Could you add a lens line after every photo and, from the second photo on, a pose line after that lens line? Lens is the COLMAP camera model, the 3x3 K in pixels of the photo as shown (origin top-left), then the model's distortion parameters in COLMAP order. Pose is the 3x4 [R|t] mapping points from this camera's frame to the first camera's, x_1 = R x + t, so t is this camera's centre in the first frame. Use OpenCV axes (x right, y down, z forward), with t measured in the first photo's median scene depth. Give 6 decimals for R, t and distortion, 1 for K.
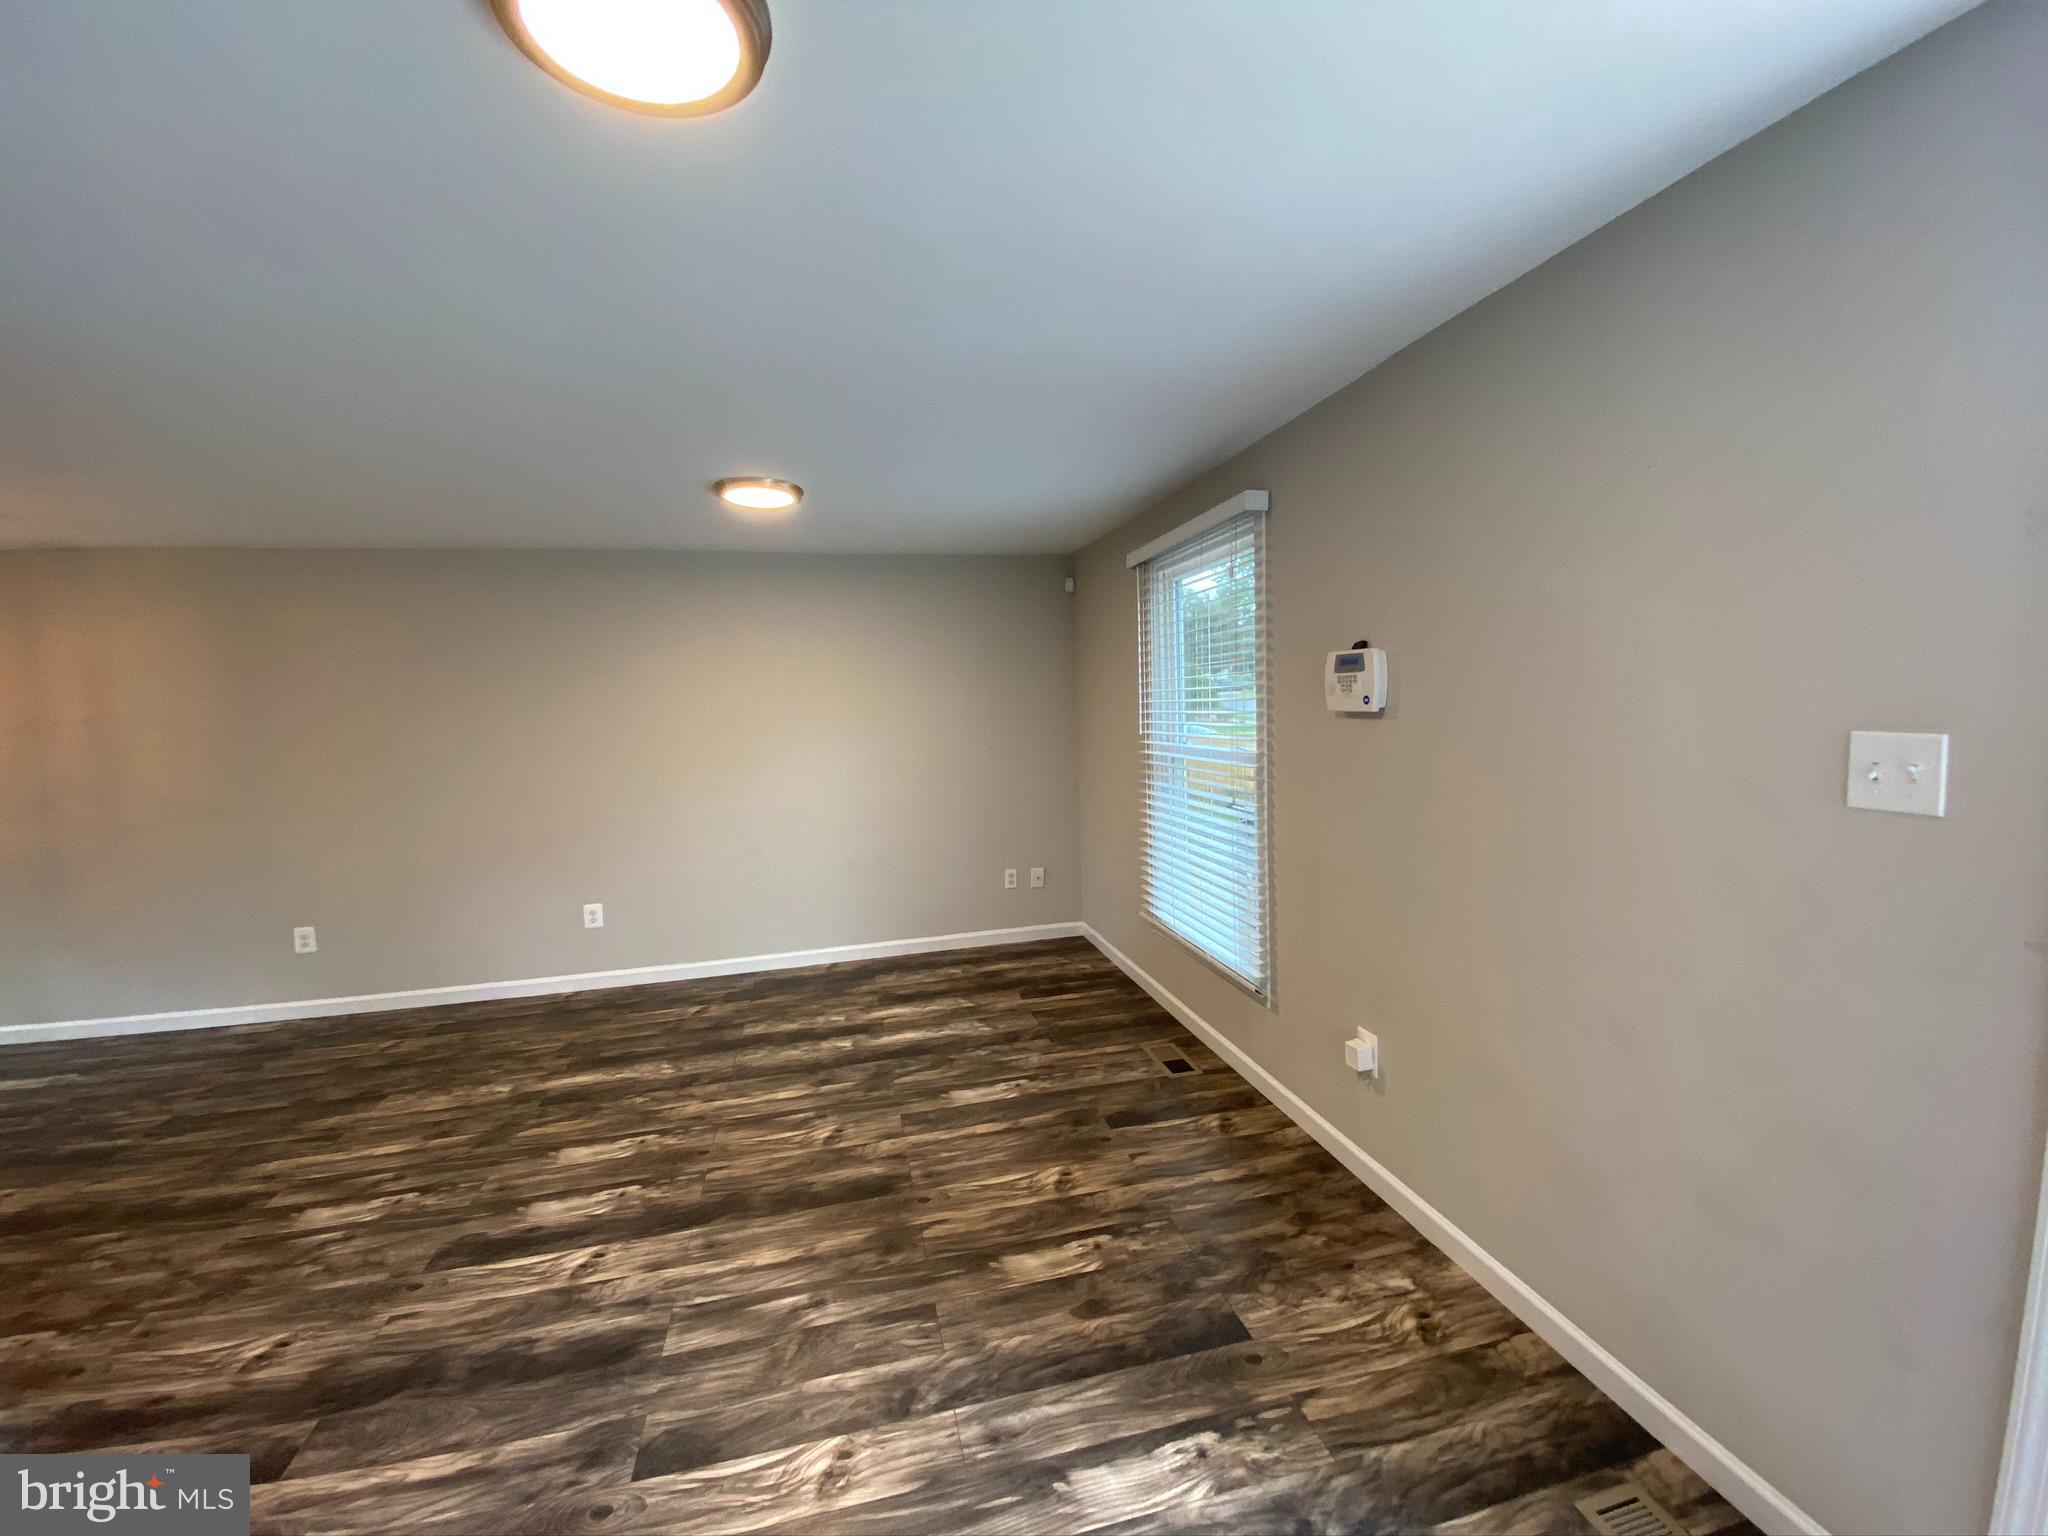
lens RADIAL K [[832.9, 0, 1022.0], [0, 832.9, 768.6], [0, 0, 1]] dist [0.019028, -0.018761]
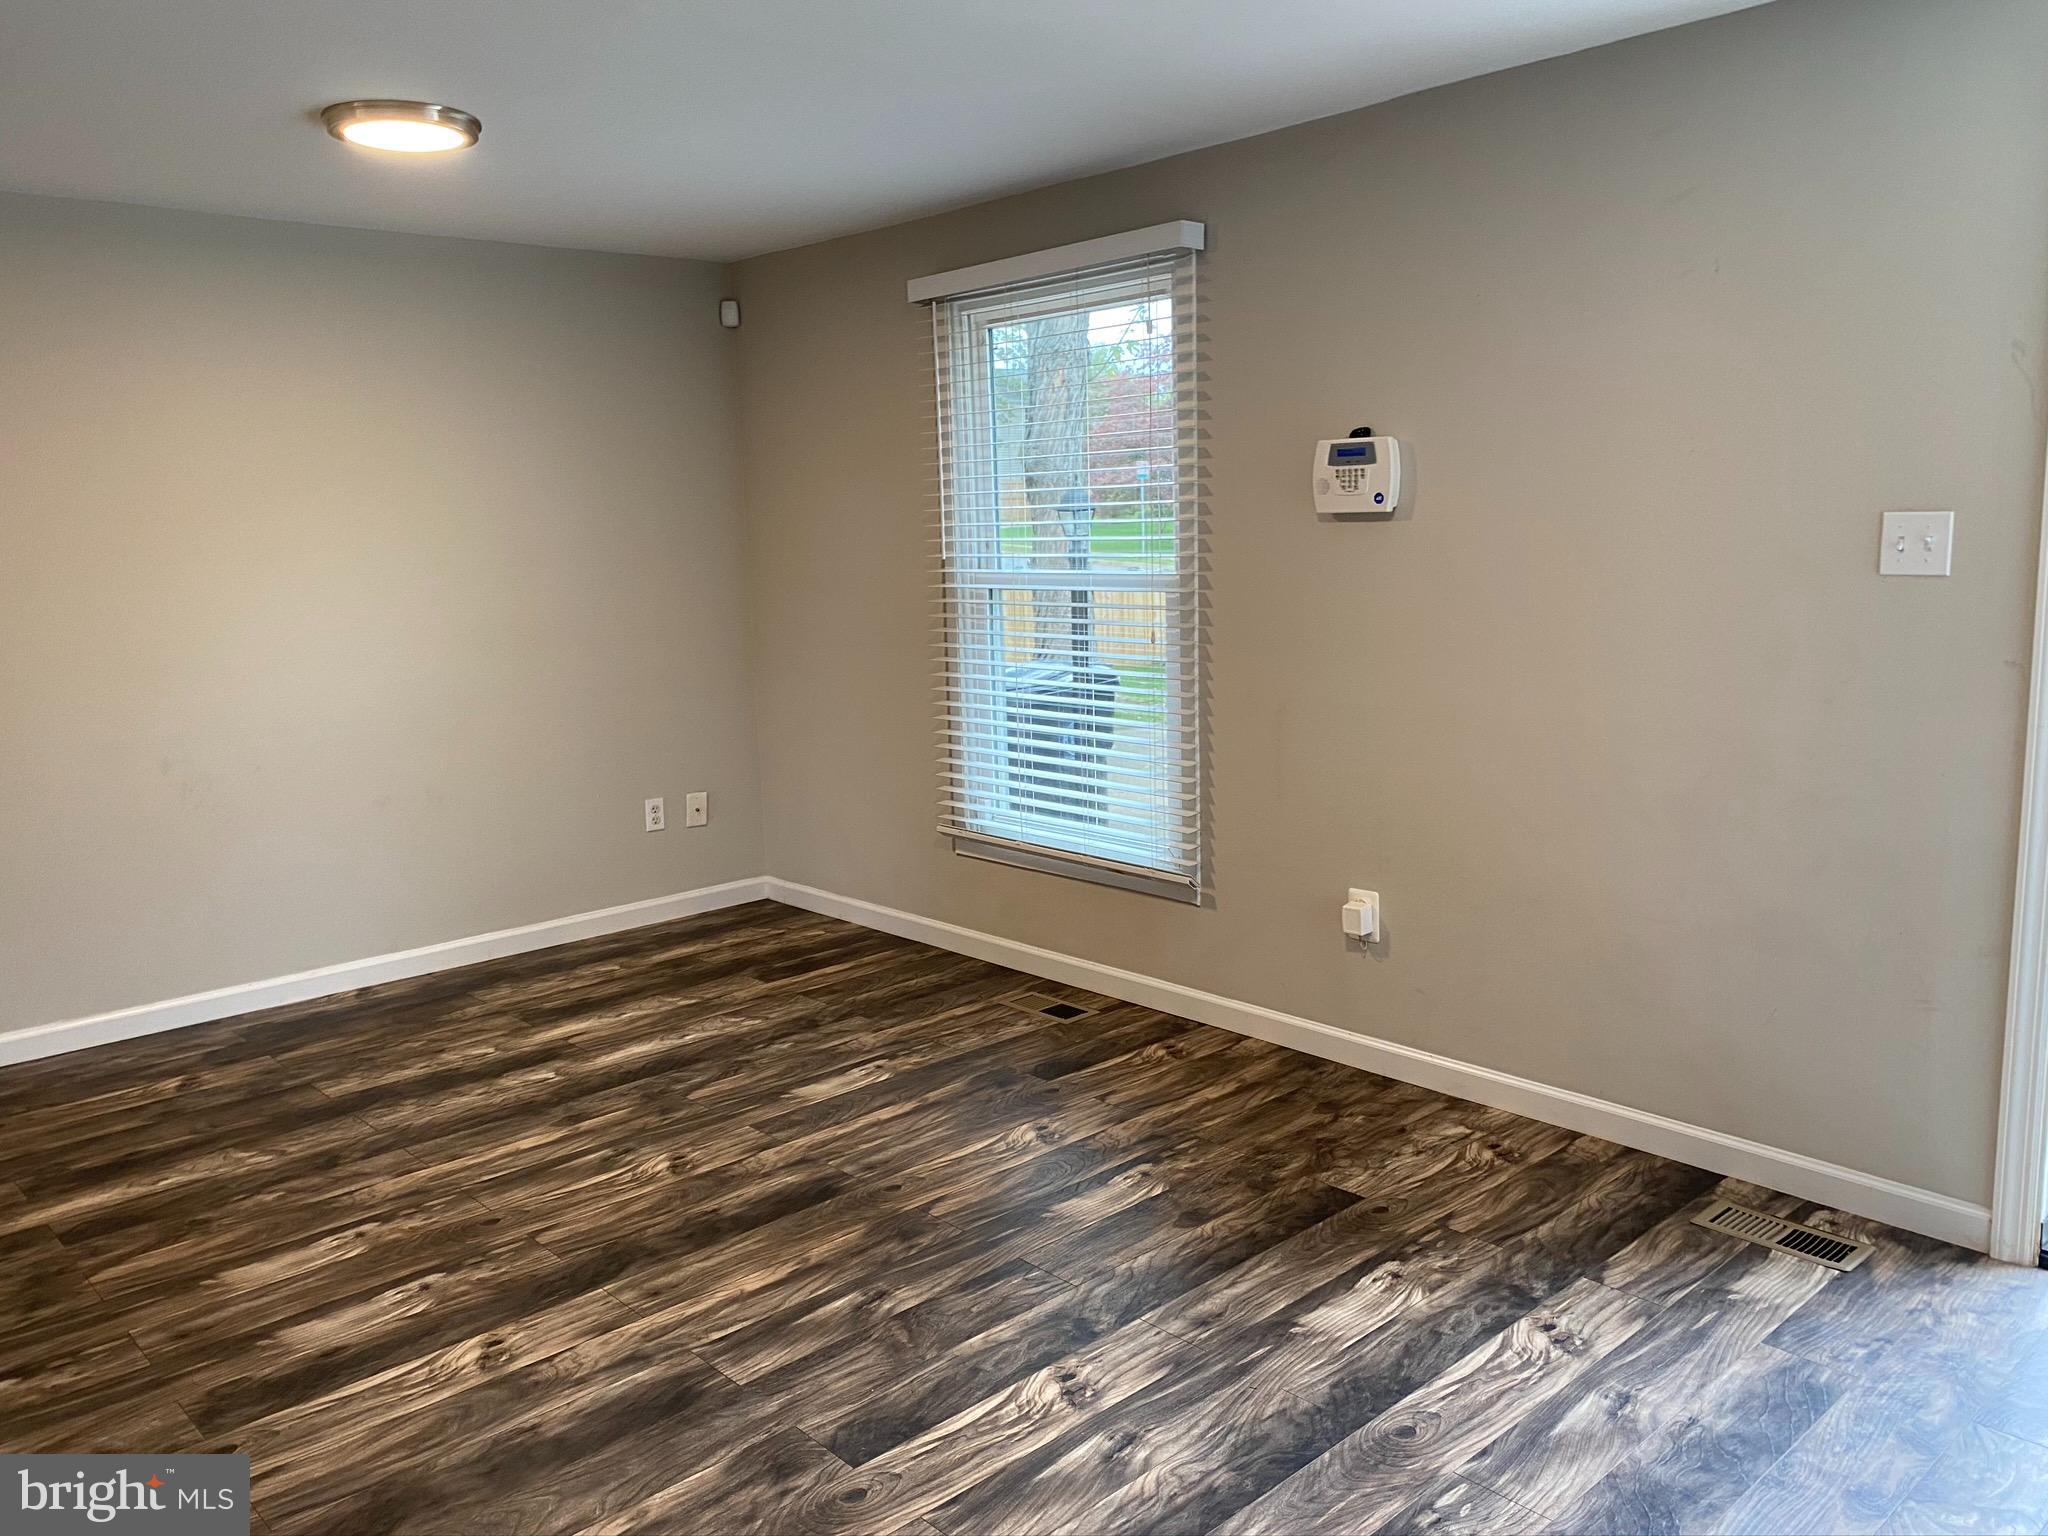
lens RADIAL K [[1572.7, 0, 1019.5], [0, 1572.7, 786.6], [0, 0, 1]] dist [0.046811, -0.051639]
pose [[0.874316, -0.072012, 0.479986, -0.569154], [0.037953, 0.996048, 0.080304, 0.054984], [-0.483872, -0.051994, 0.873593, -0.200551]]
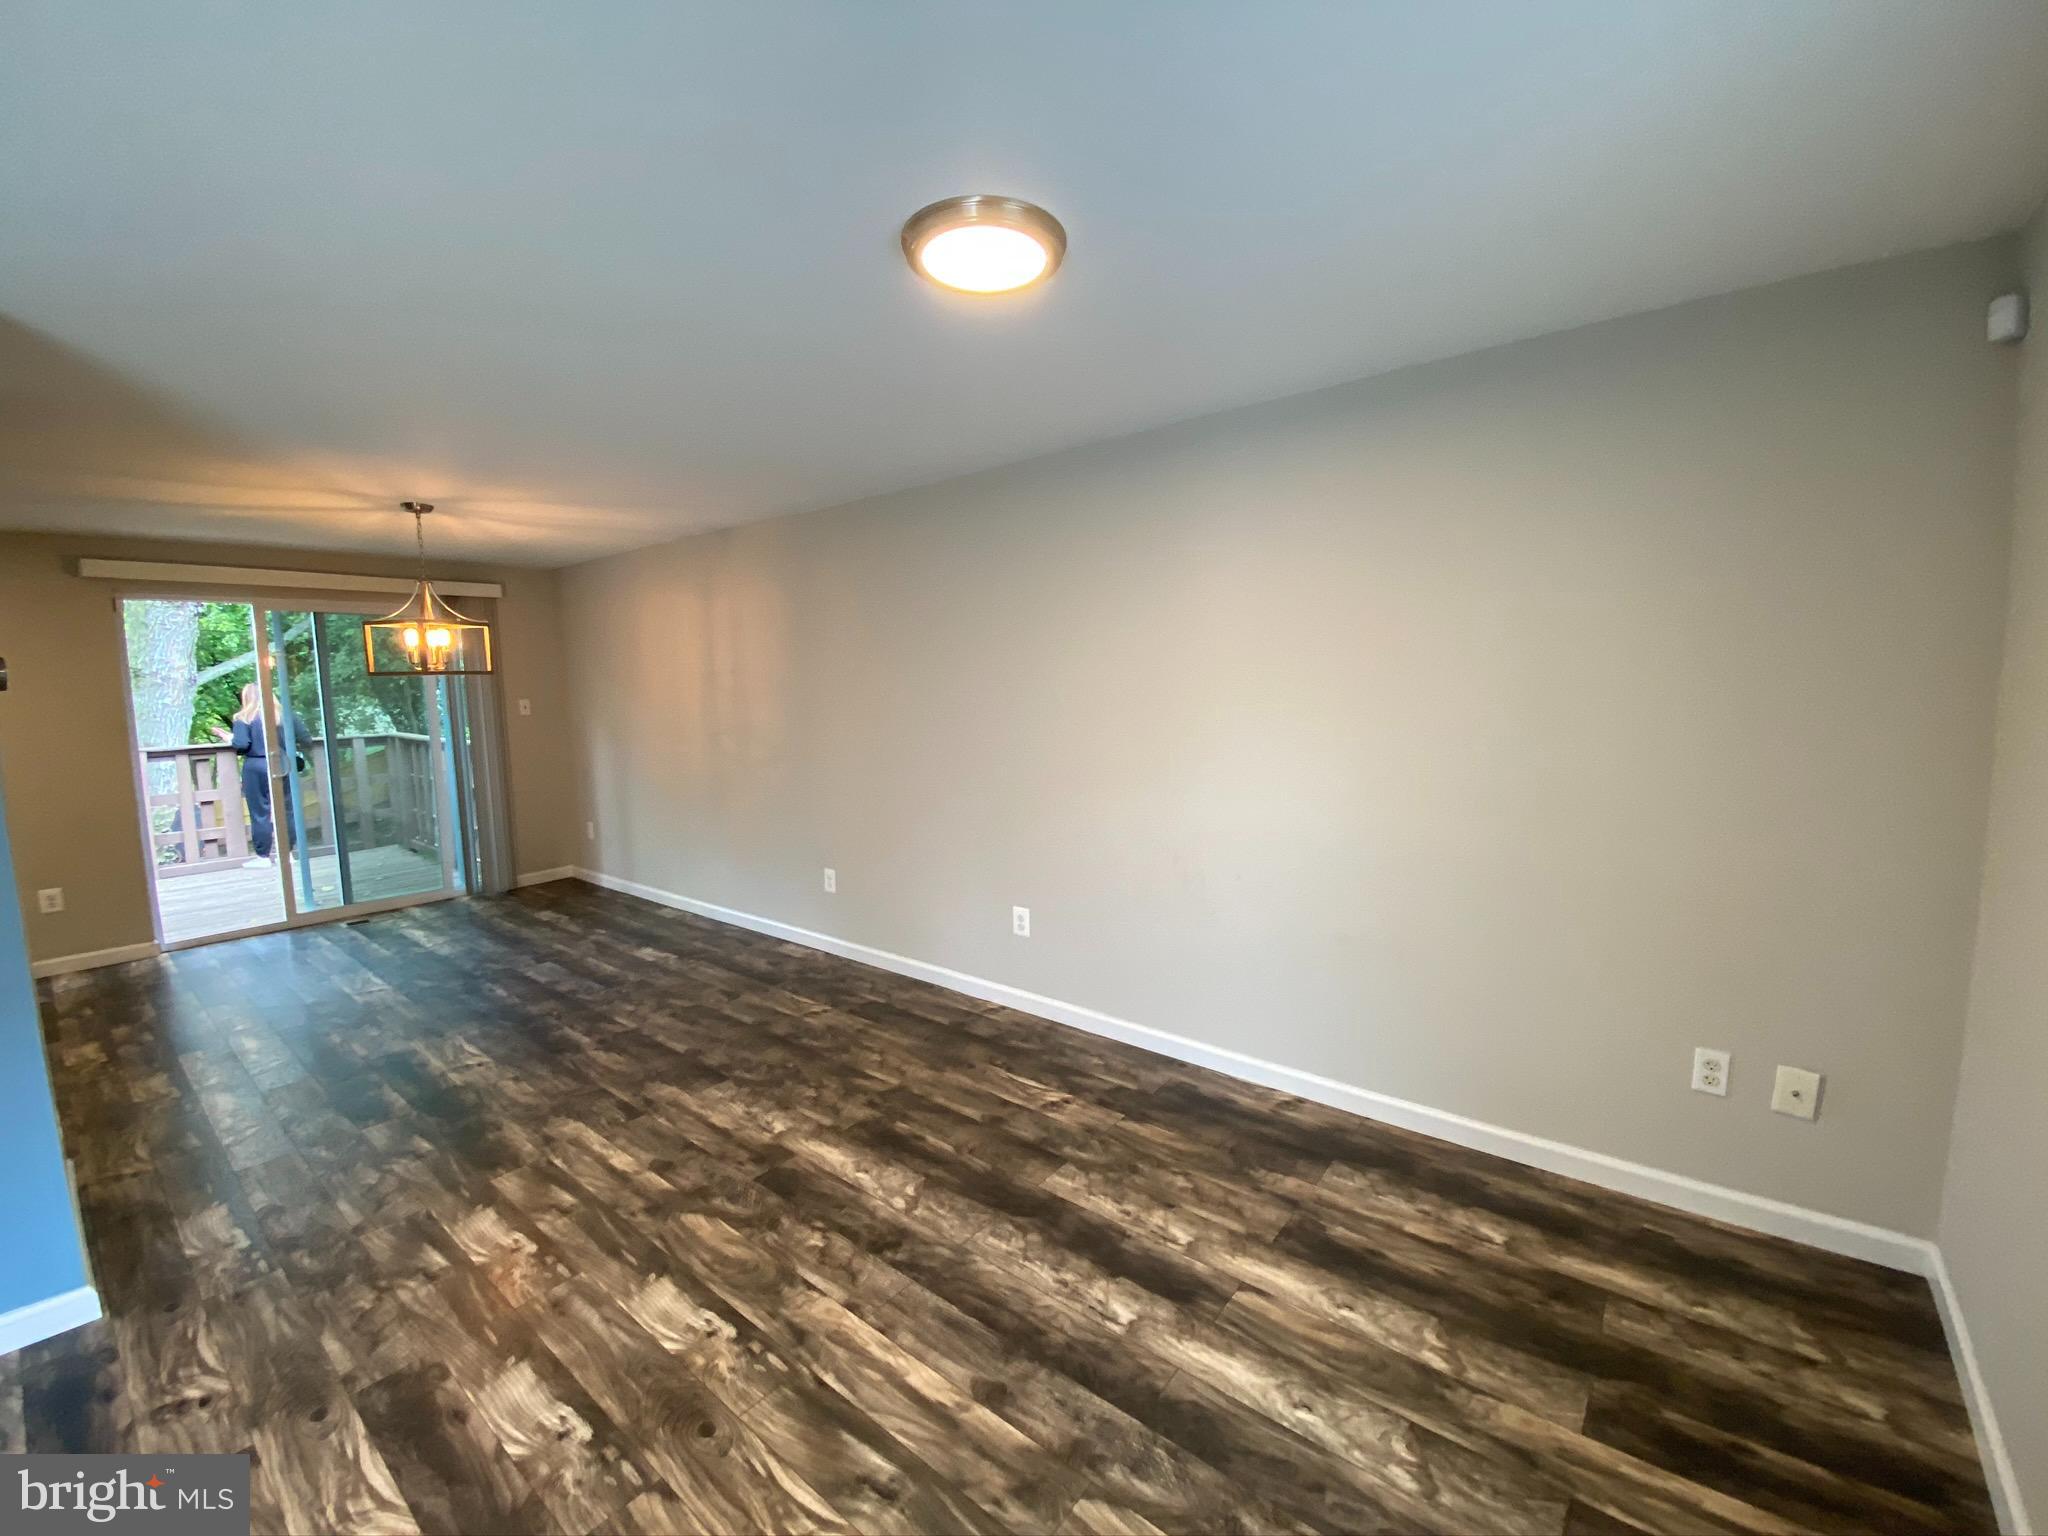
lens RADIAL K [[832.9, 0, 1023.3], [0, 832.9, 770.3], [0, 0, 1]] dist [0.019028, -0.018761]
pose [[0.612519, 0.107618, -0.783096, 0.158114], [-0.064855, 0.994191, 0.085900, -0.061868], [0.787791, -0.001827, 0.615940, 0.801368]]
